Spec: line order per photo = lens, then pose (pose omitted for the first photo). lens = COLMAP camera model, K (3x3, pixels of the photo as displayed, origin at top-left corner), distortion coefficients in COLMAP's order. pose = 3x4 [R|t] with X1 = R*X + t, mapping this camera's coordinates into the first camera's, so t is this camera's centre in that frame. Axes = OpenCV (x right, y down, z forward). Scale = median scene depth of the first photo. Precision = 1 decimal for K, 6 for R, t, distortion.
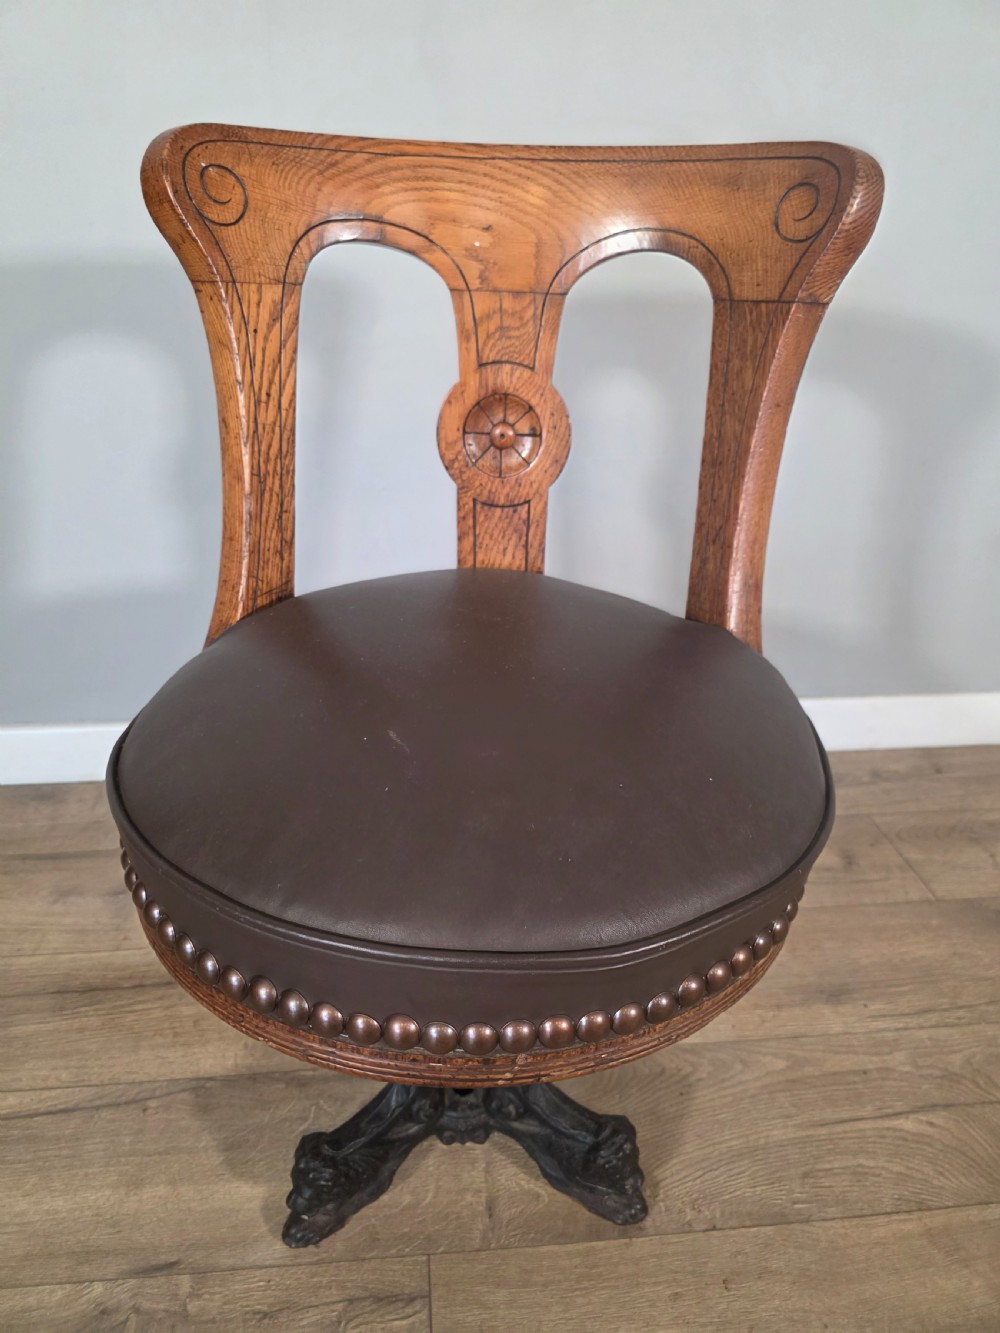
lens RADIAL K [[902.3, 0, 491.0], [0, 902.3, 663.5], [0, 0, 1]] dist [0.047758, -0.058117]
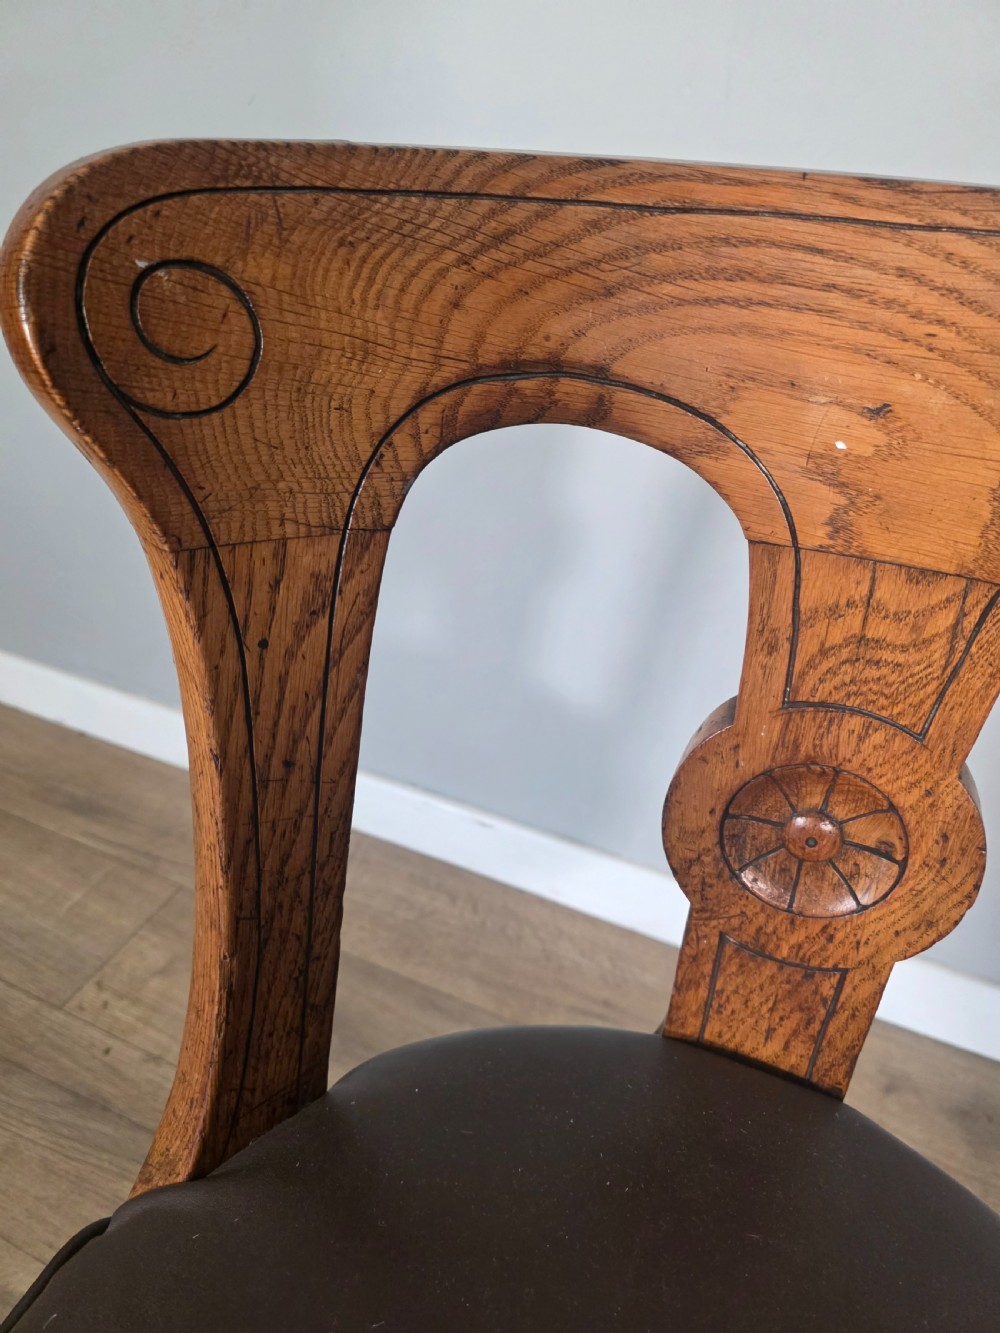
lens RADIAL K [[913.9, 0, 499.2], [0, 913.9, 667.5], [0, 0, 1]] dist [0.034377, -0.044711]
pose [[0.956840, 0.175558, -0.231596, -0.046887], [-0.142546, 0.977983, 0.152416, -0.399673], [0.253255, -0.112825, 0.960798, 0.561136]]
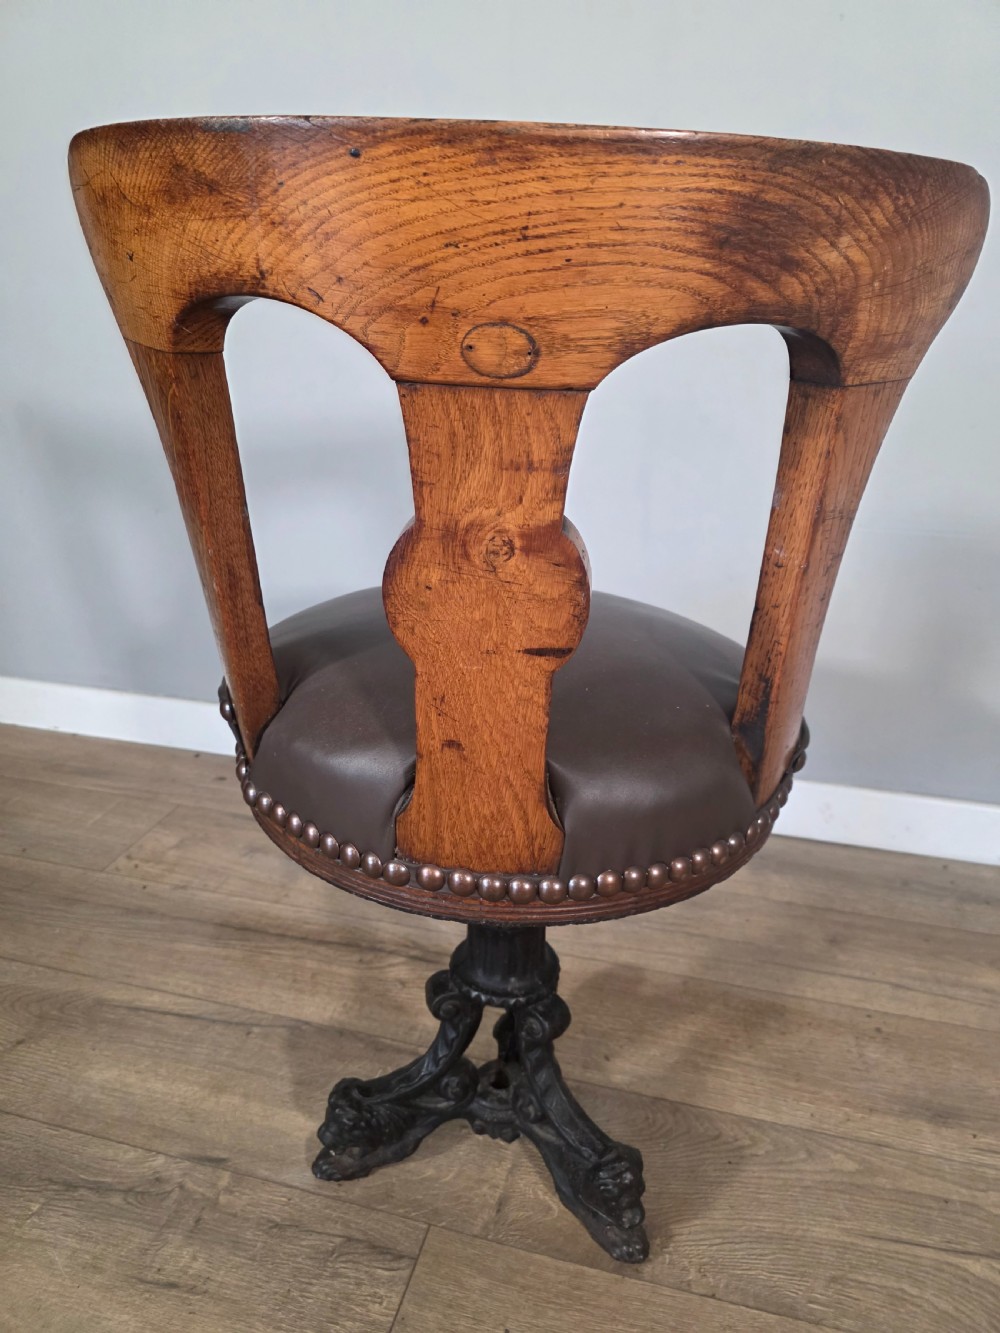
lens RADIAL K [[902.3, 0, 506.6], [0, 902.3, 654.2], [0, 0, 1]] dist [0.047758, -0.058117]
pose [[0.940682, 0.123395, -0.316055, 0.284946], [-0.152211, 0.986001, -0.068073, 0.056915], [0.303231, 0.112142, 0.946295, -0.052705]]
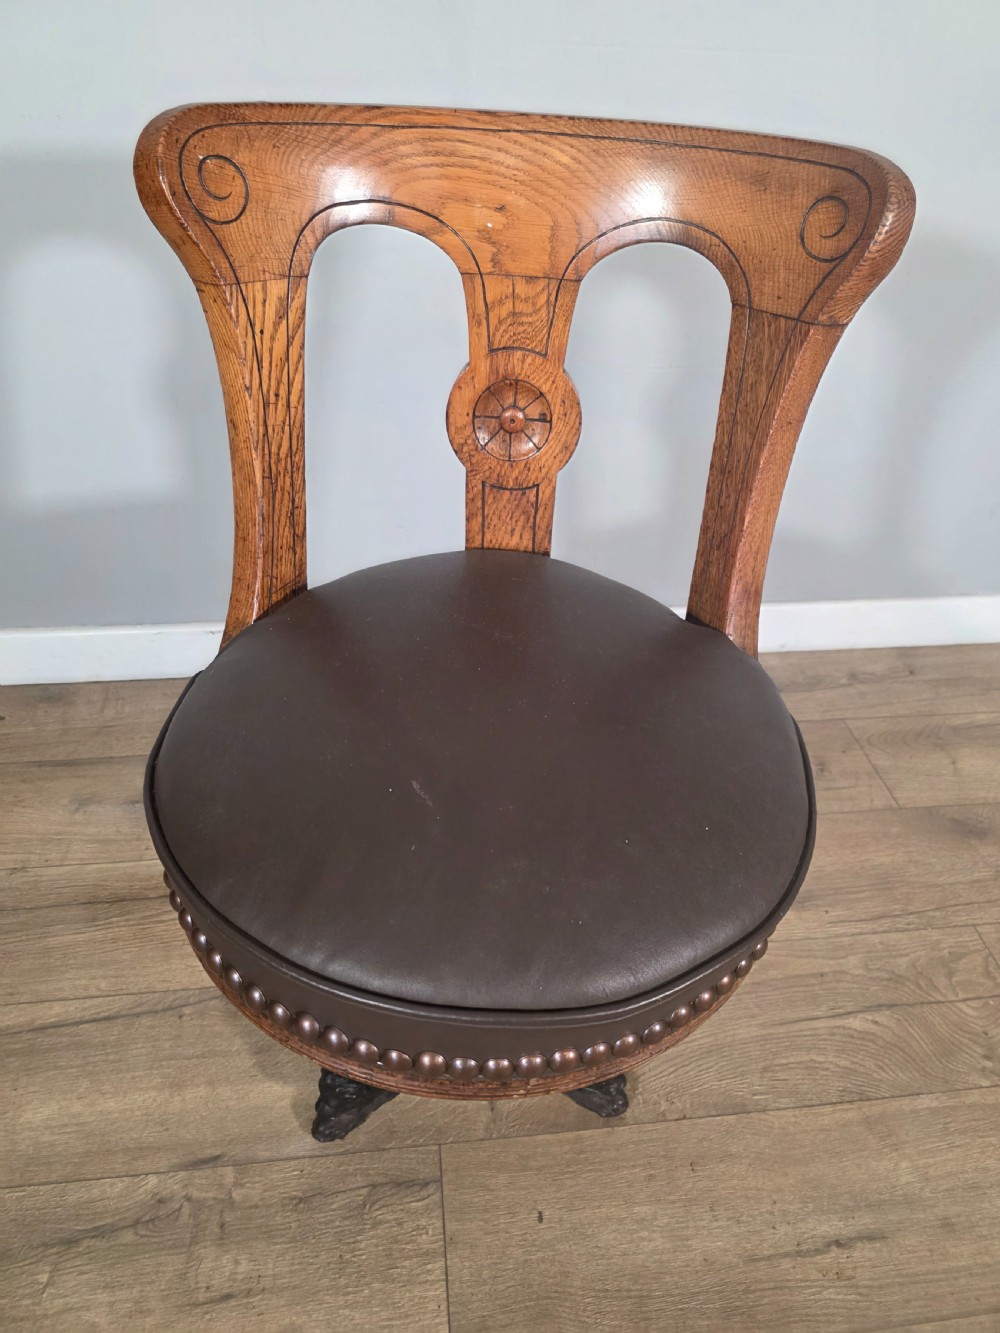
lens RADIAL K [[902.3, 0, 509.1], [0, 902.3, 655.4], [0, 0, 1]] dist [0.047758, -0.058117]
pose [[0.999339, 0.005423, 0.035947, -0.026499], [-0.012257, 0.981177, 0.192719, -0.199080], [-0.034225, -0.193032, 0.980595, -0.022164]]
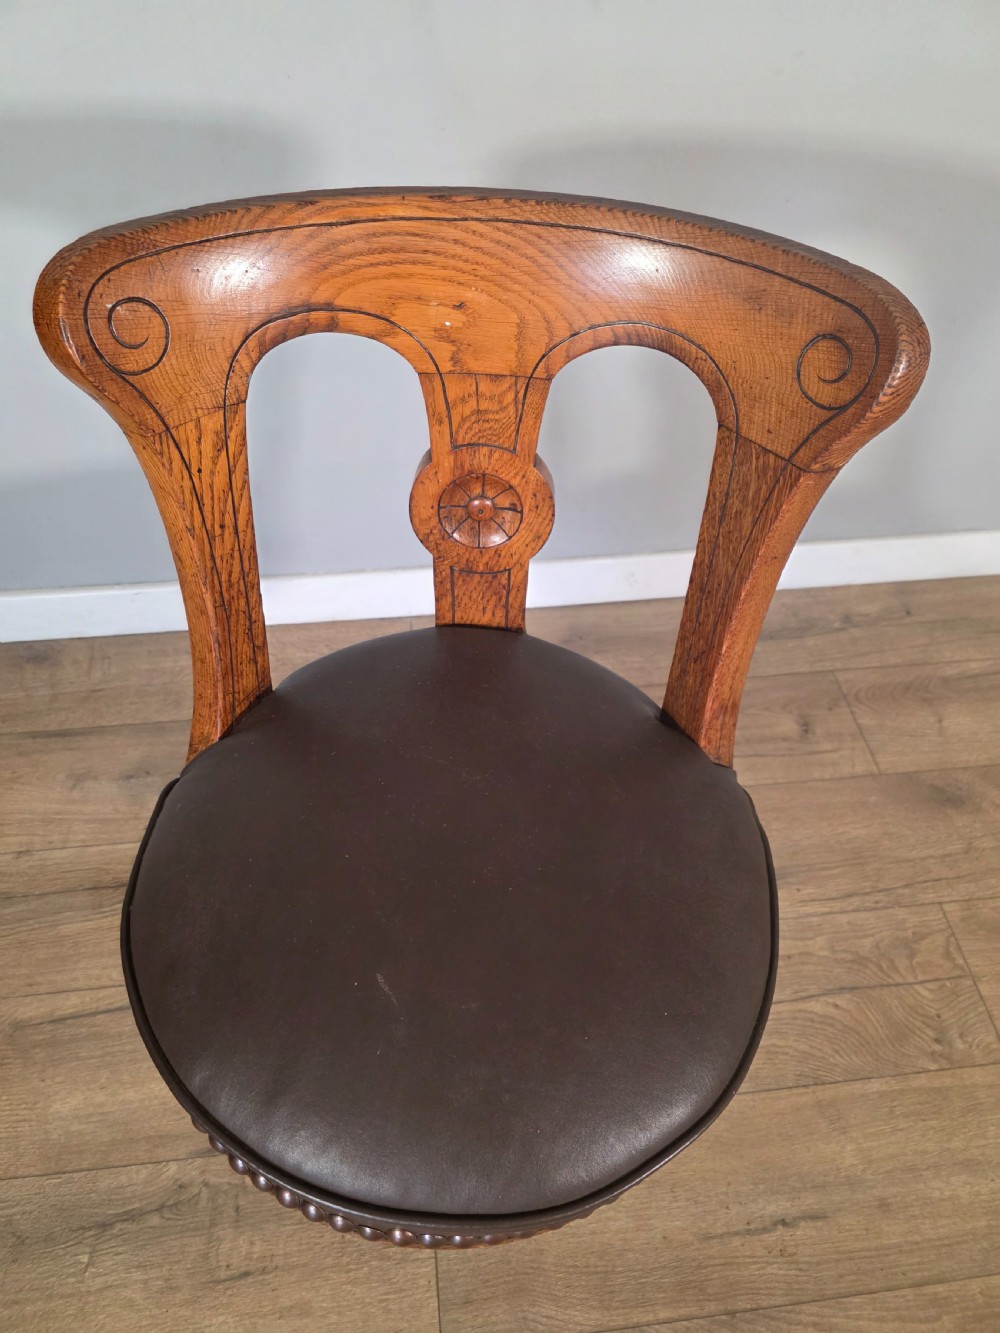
lens RADIAL K [[902.3, 0, 496.2], [0, 902.3, 663.4], [0, 0, 1]] dist [0.047758, -0.058117]
pose [[0.999772, -0.010239, 0.018723, 0.010271], [0.001663, 0.912091, 0.409983, -0.509343], [-0.021275, -0.409859, 0.911901, 0.101918]]
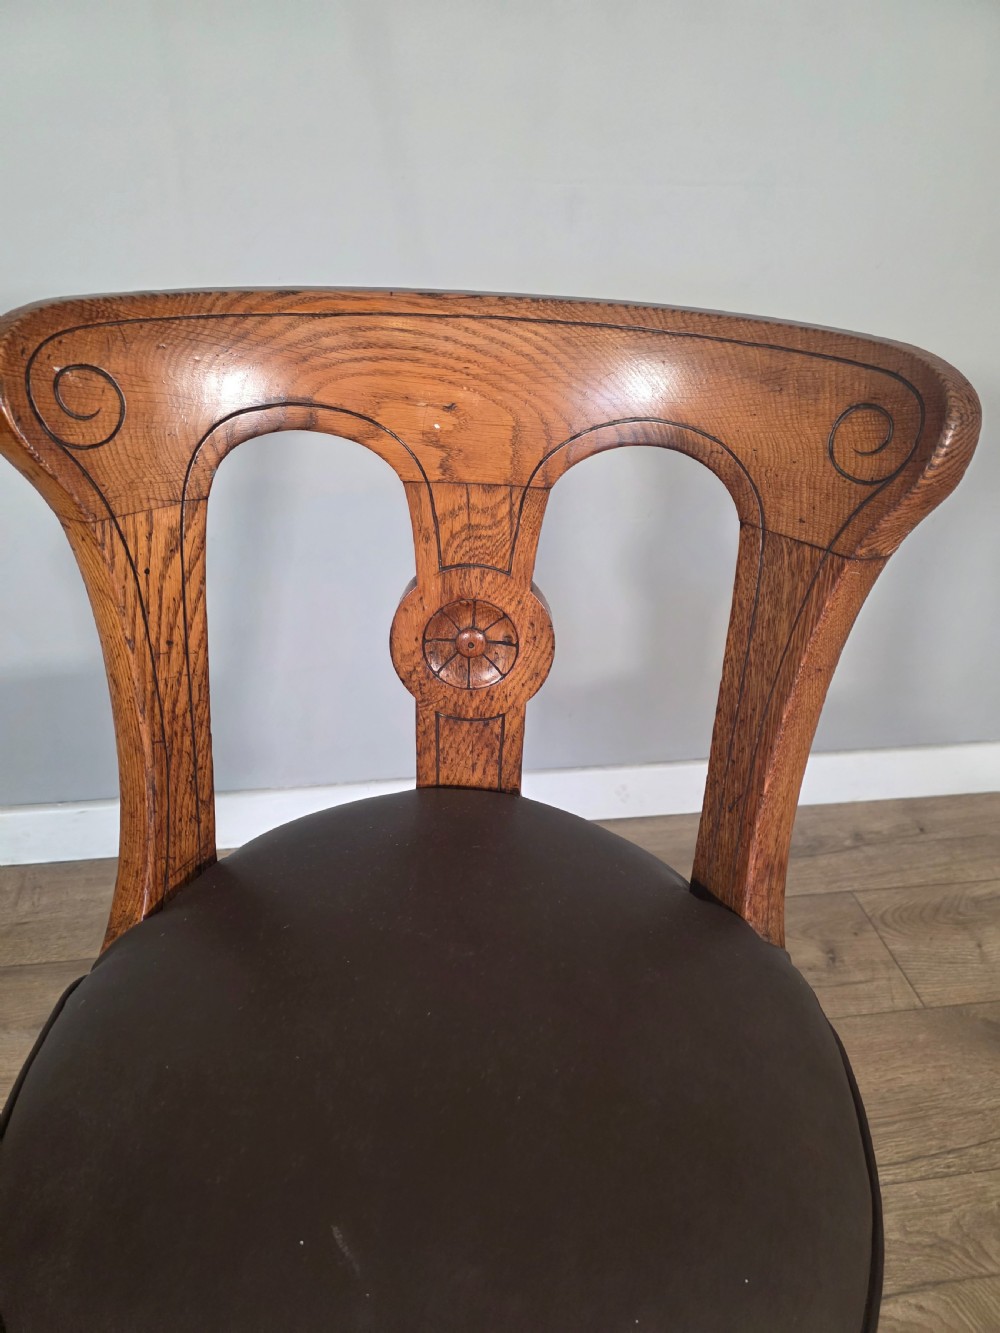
lens RADIAL K [[902.3, 0, 492.0], [0, 902.3, 677.9], [0, 0, 1]] dist [0.047758, -0.058117]
pose [[0.998766, -0.010812, 0.048468, -0.008087], [0.004141, 0.990742, 0.135694, -0.347273], [-0.049486, -0.135326, 0.989565, 0.203798]]
